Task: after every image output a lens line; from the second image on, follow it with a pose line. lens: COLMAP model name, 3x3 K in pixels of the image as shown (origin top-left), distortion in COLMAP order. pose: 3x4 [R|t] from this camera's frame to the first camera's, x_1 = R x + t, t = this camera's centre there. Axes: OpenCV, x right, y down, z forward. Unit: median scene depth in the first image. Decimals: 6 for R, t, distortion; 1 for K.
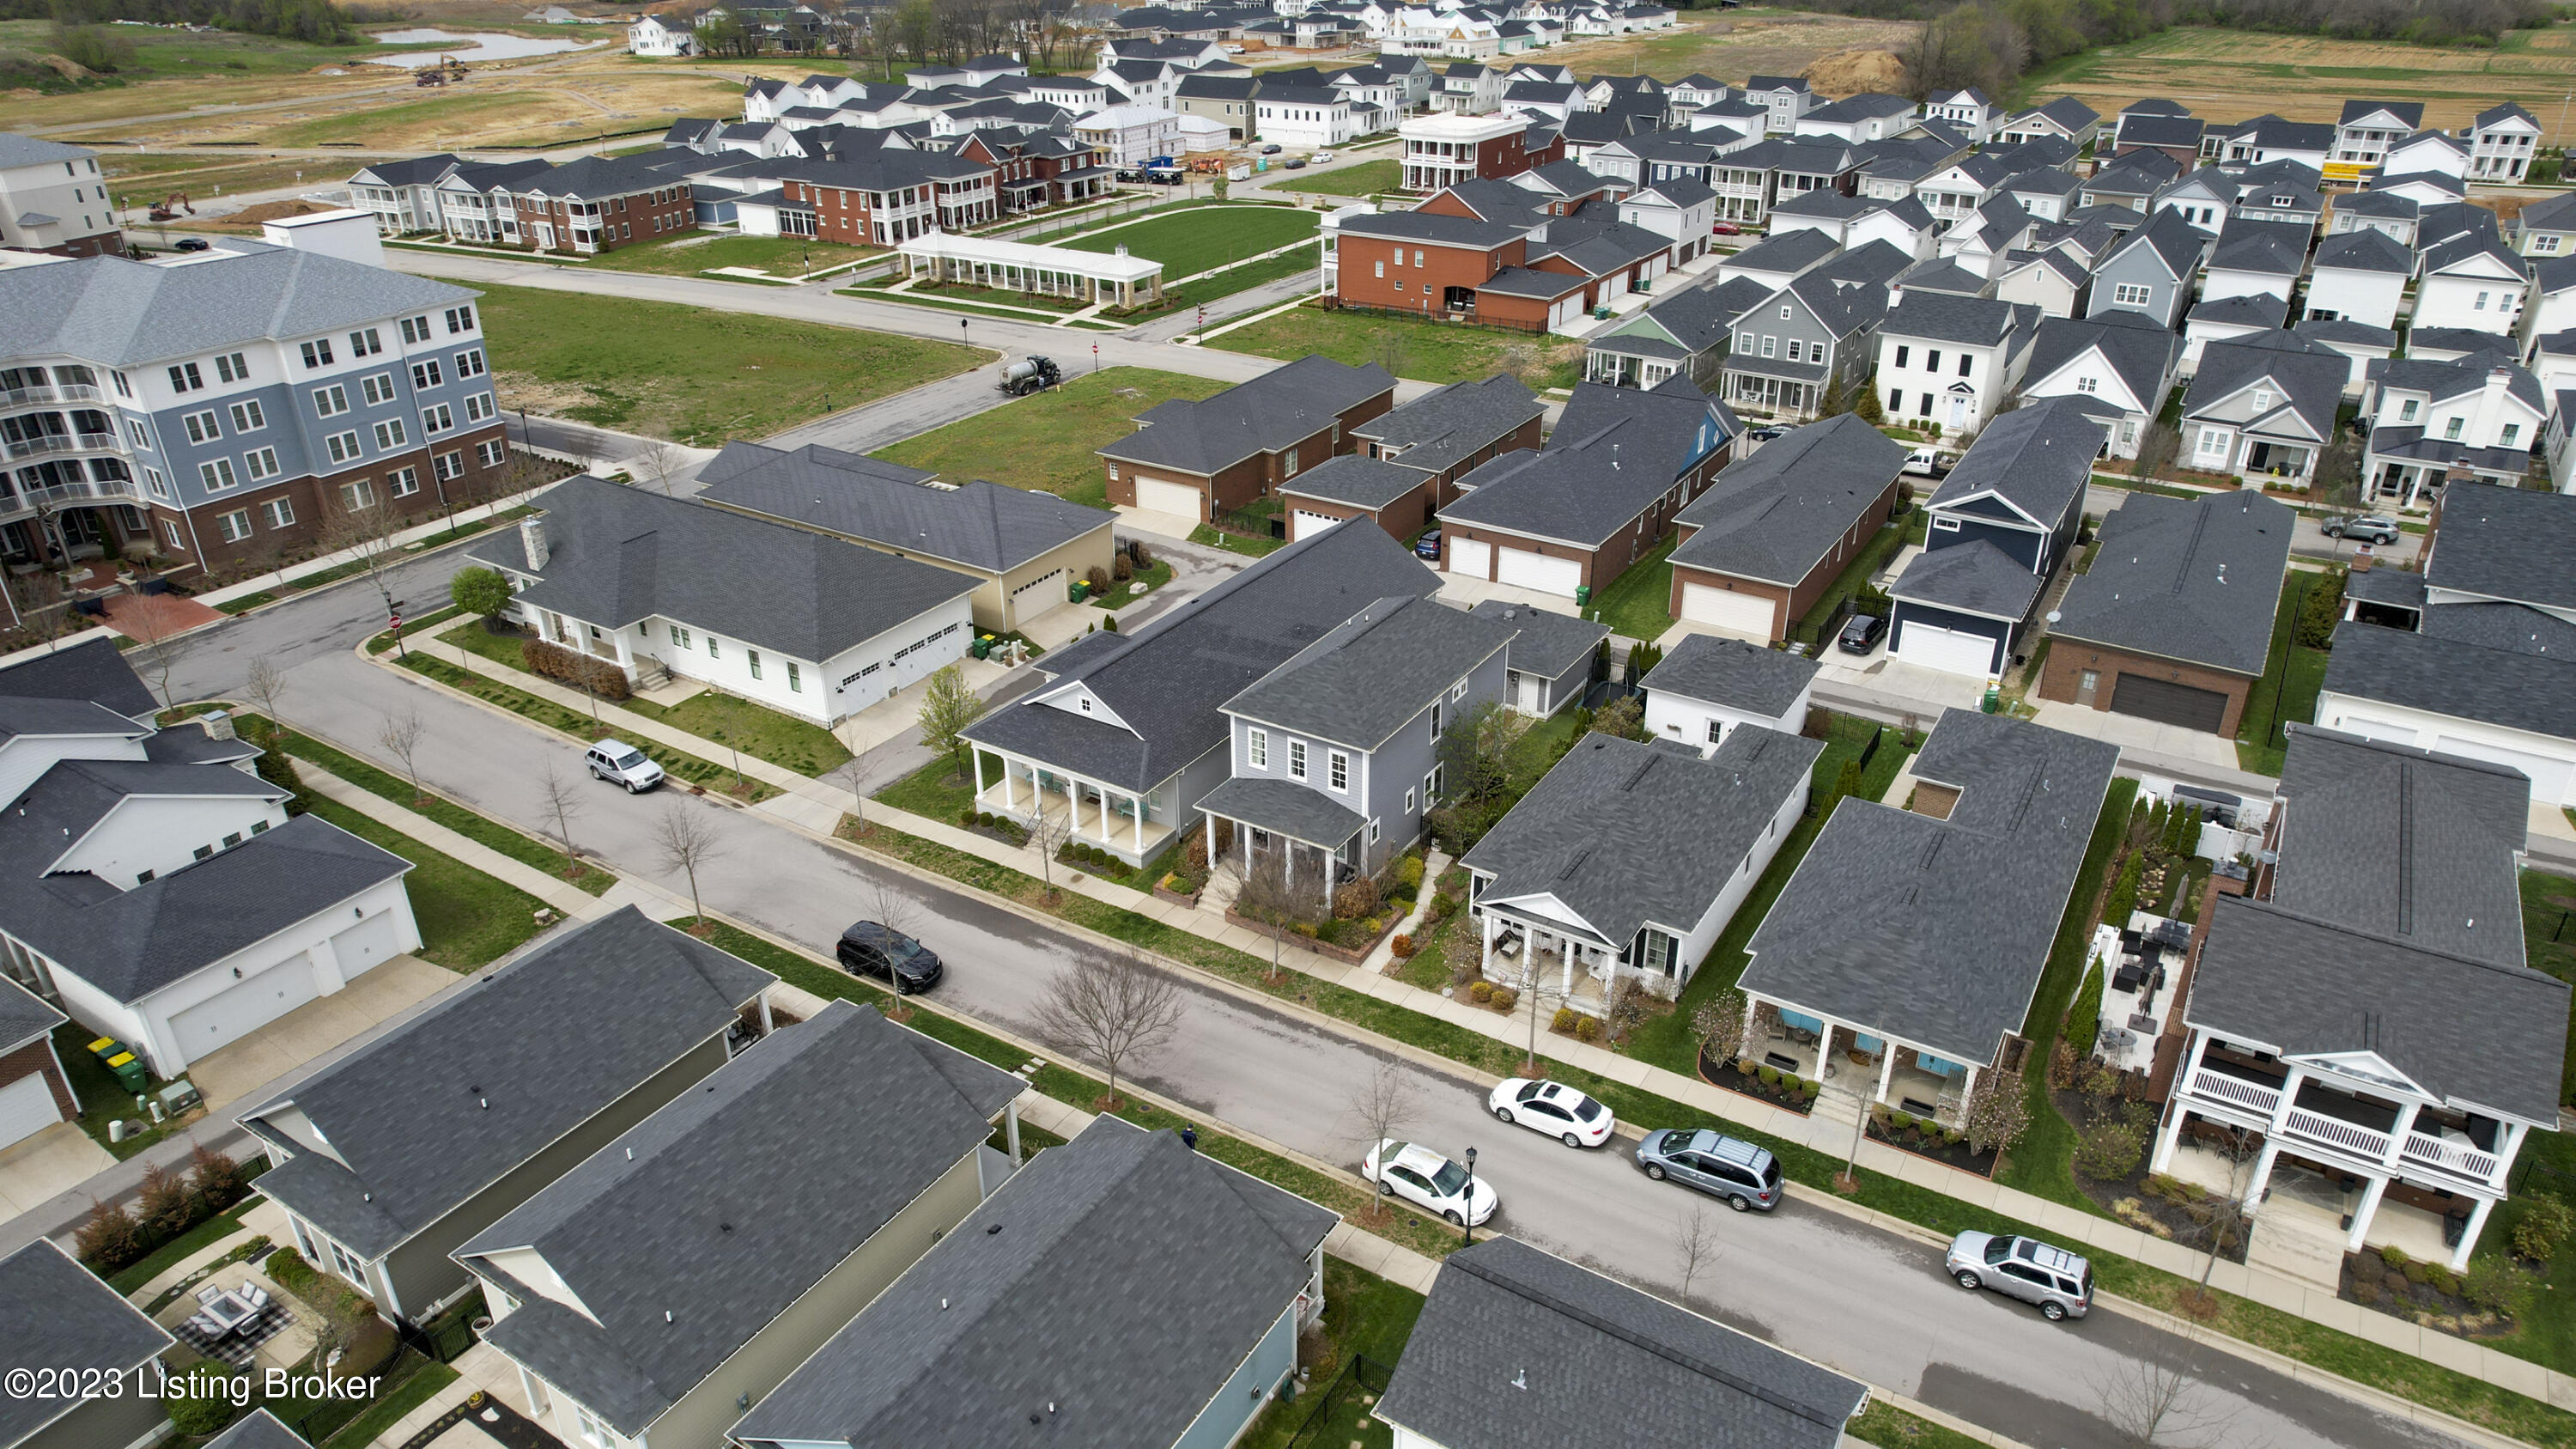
lens RADIAL K [[1632.3, 0, 1288.0], [0, 1632.3, 724.5], [0, 0, 1]] dist [-0.037349, 0.000209]
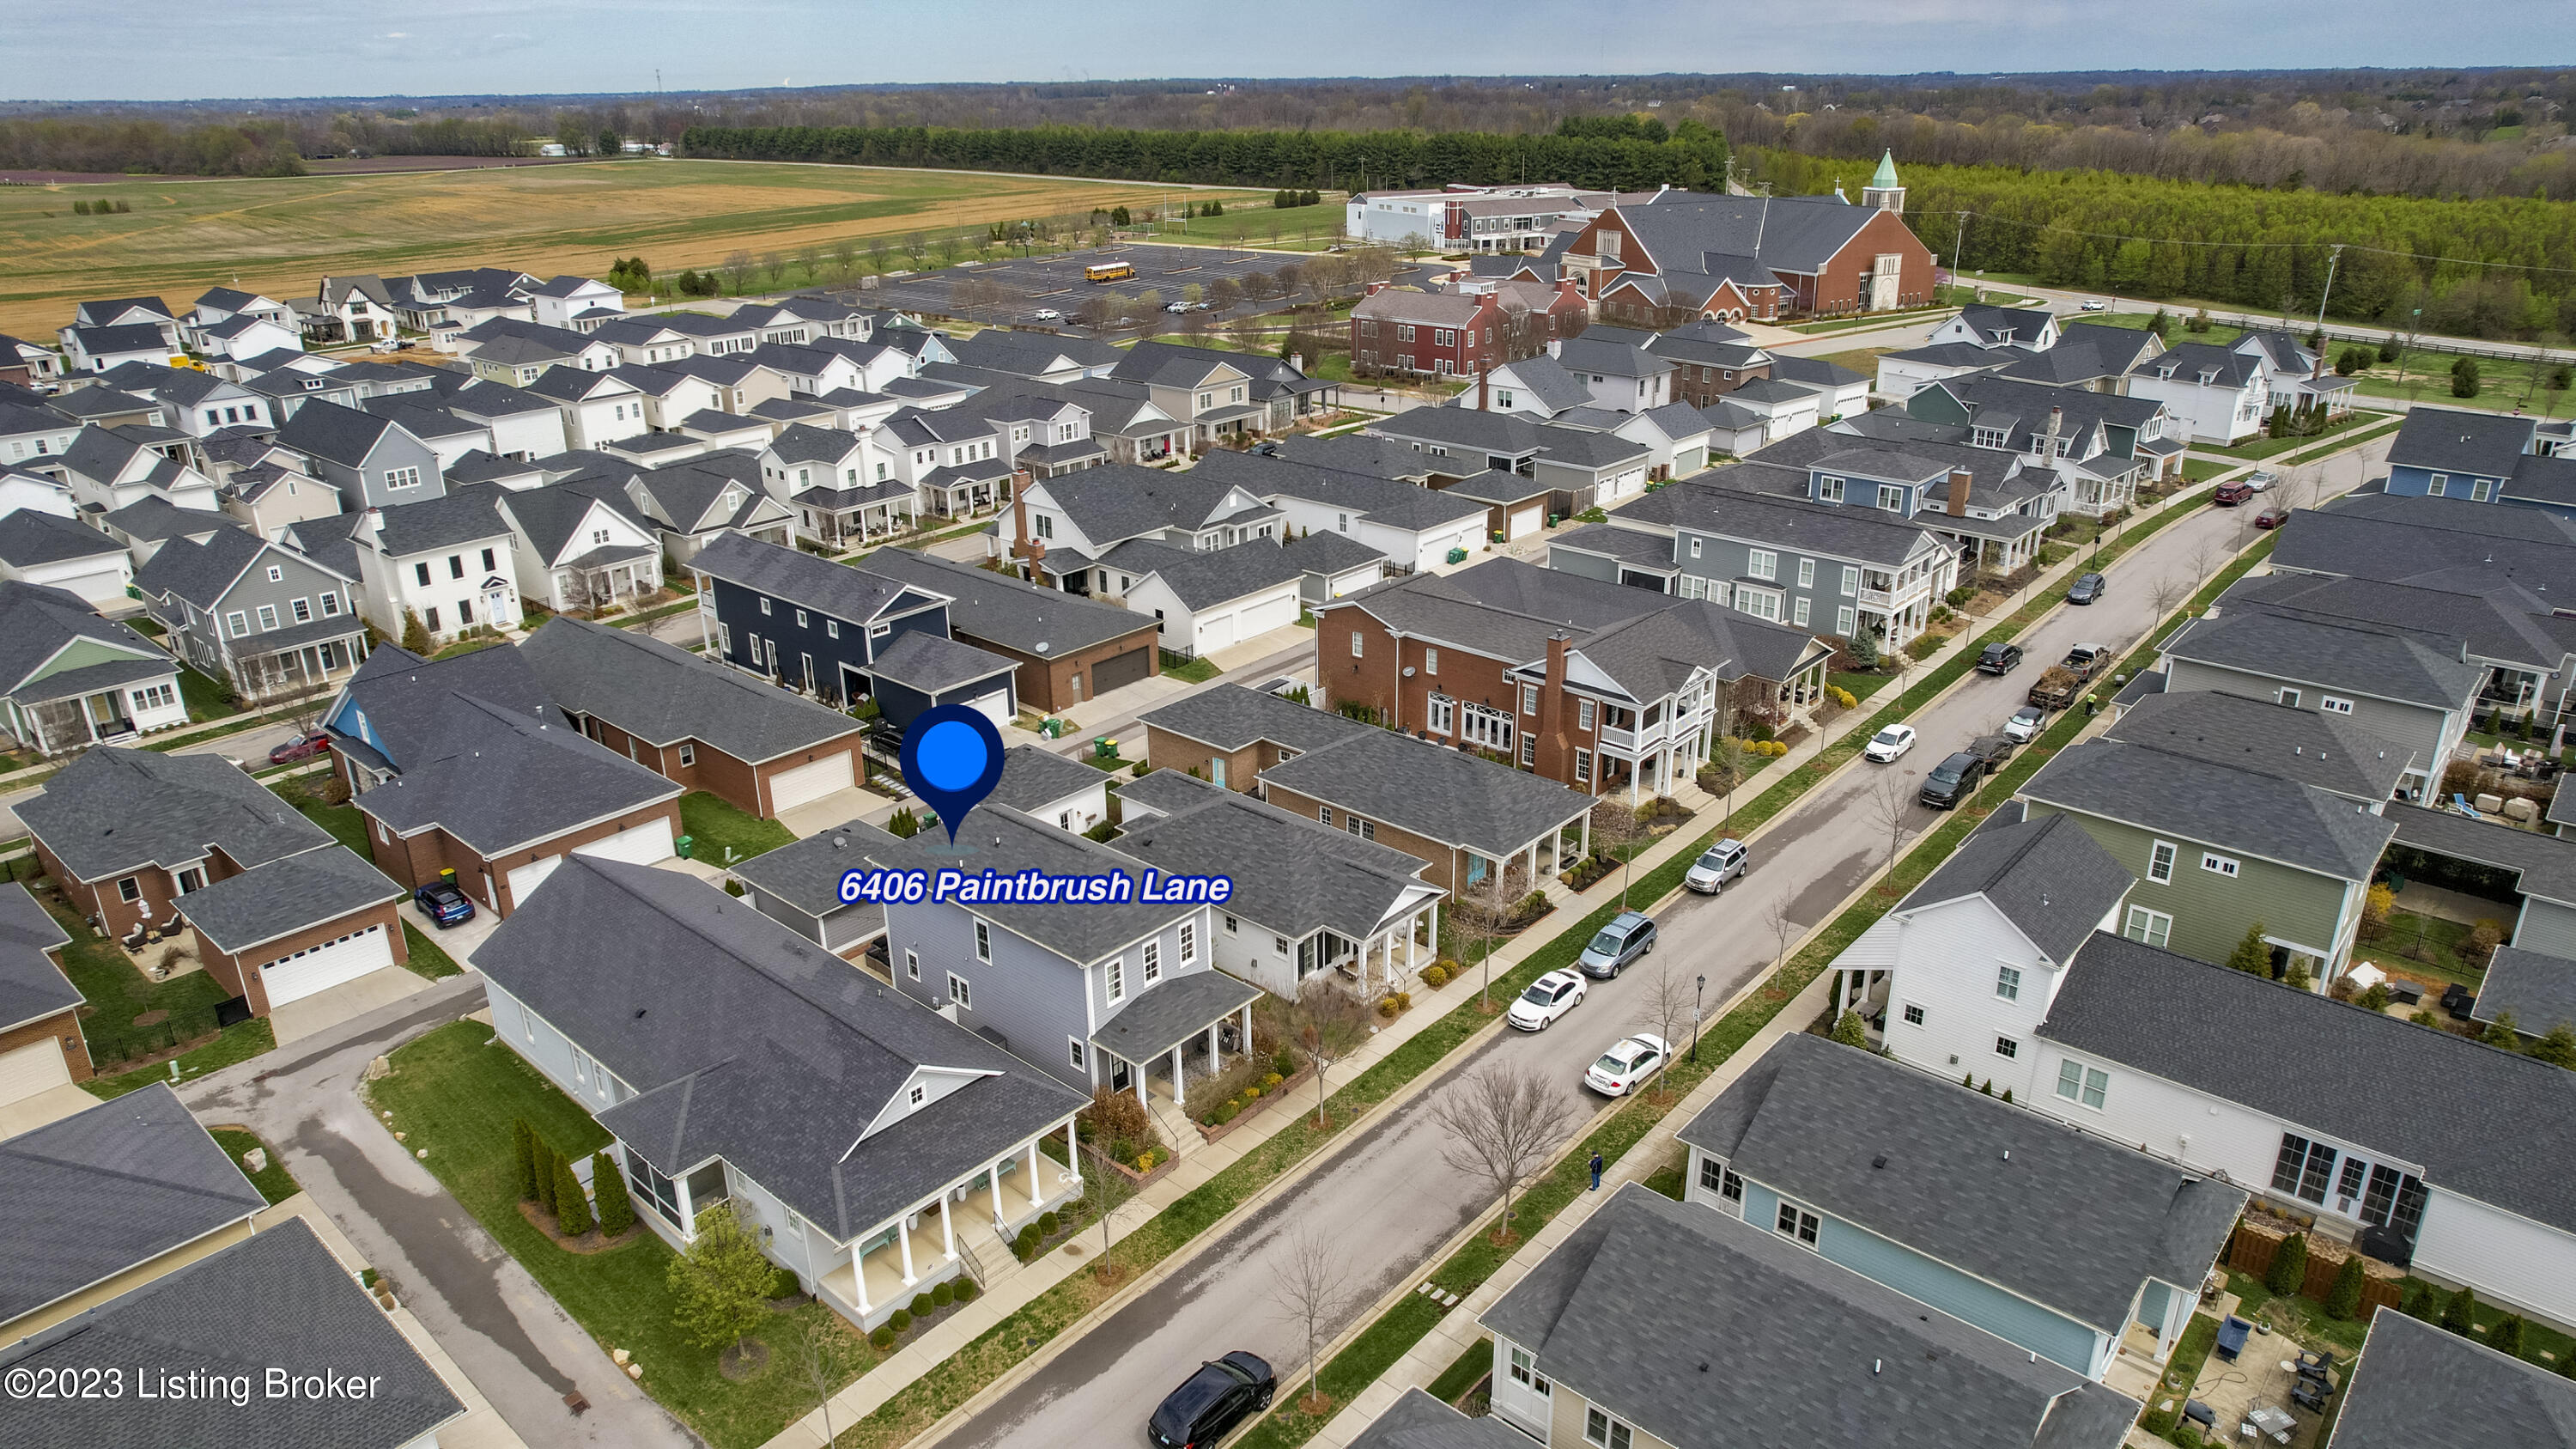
lens RADIAL K [[1632.3, 0, 1288.0], [0, 1632.3, 724.5], [0, 0, 1]] dist [-0.037349, 0.000209]
pose [[0.162186, -0.359540, 0.918927, -0.750070], [0.457062, 0.852705, 0.252961, -0.281059], [-0.874523, 0.378980, 0.302629, 0.550064]]
